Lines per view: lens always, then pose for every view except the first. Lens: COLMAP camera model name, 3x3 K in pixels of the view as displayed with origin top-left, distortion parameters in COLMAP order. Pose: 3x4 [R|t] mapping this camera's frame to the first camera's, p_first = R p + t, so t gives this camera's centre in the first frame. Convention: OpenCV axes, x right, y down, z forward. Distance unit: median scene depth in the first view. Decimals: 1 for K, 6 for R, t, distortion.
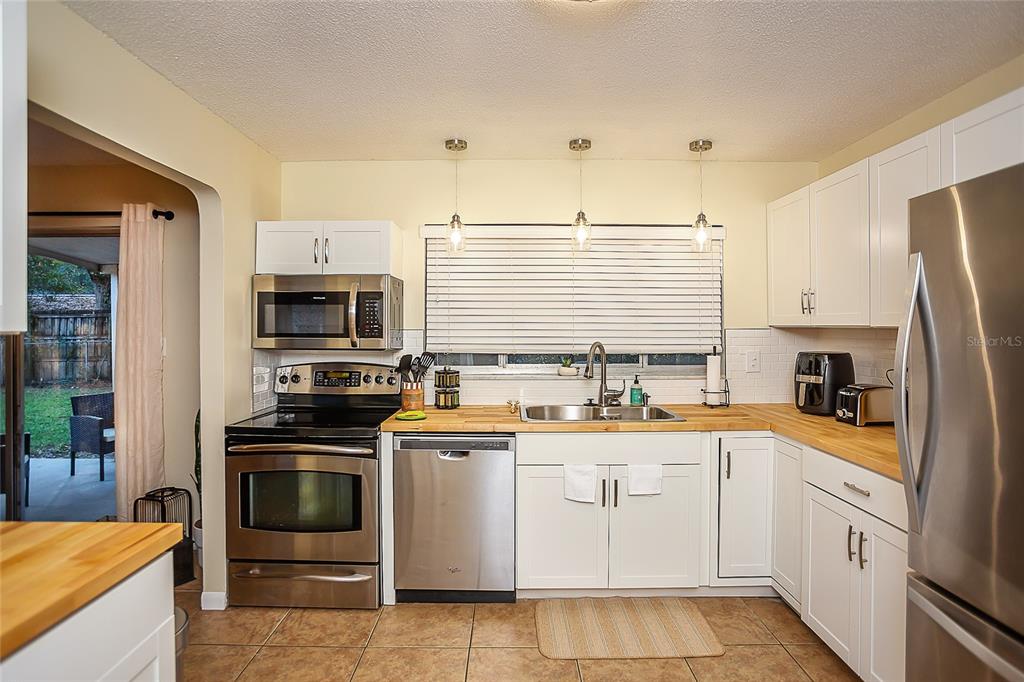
lens RADIAL K [[524.2, 0, 498.7], [0, 524.2, 336.6], [0, 0, 1]] dist [-0.049609, 0.000833]
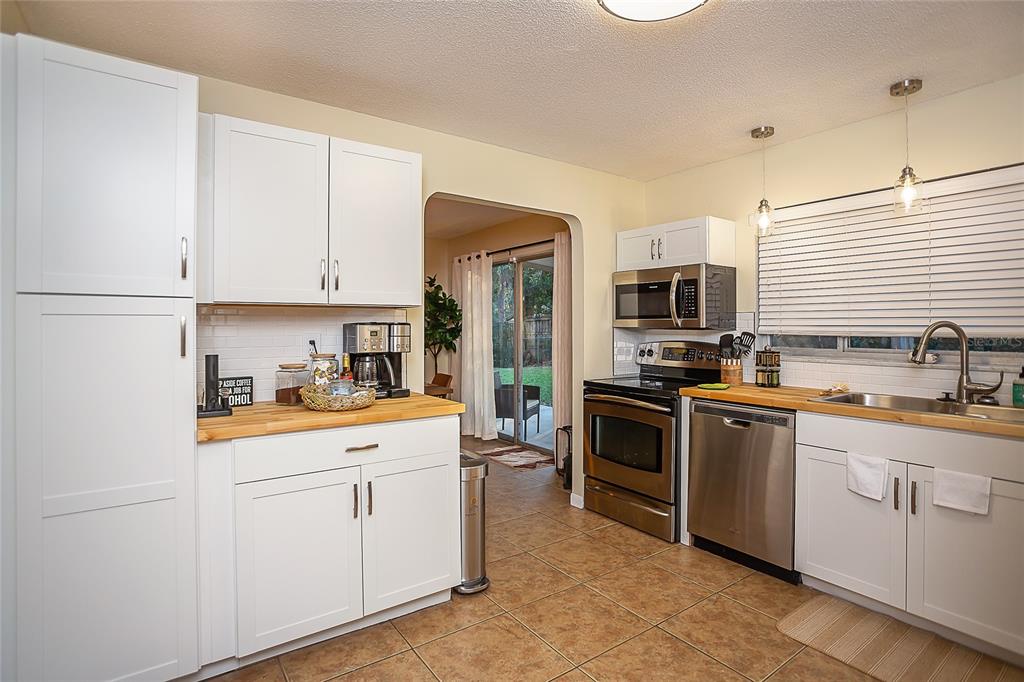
lens RADIAL K [[512.3, 0, 512.0], [0, 512.3, 341.0], [0, 0, 1]] dist [-0.032498, 0.001401]
pose [[0.583869, 0.020741, -0.811583, 0.460293], [-0.014088, 0.999782, 0.015415, 0.041483], [0.811726, 0.002433, 0.584034, 0.002550]]
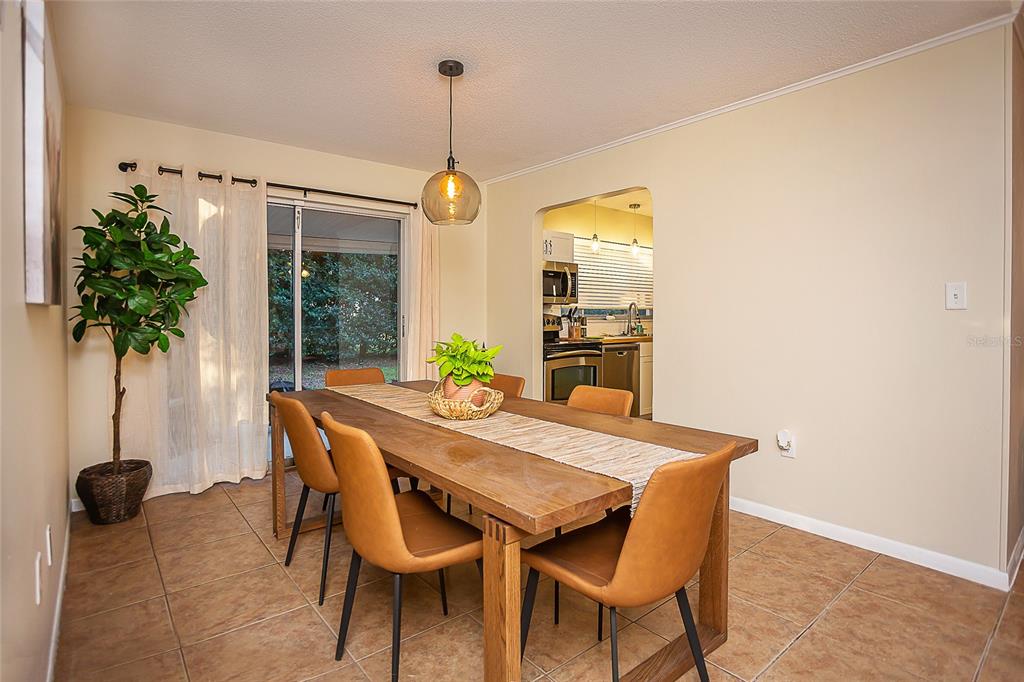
lens RADIAL K [[524.2, 0, 498.7], [0, 524.2, 336.6], [0, 0, 1]] dist [-0.049609, 0.000833]
pose [[0.788701, -0.025294, 0.614256, -1.590283], [0.007204, 0.999465, 0.031906, 0.078039], [-0.614735, -0.020739, 0.788461, -0.302854]]
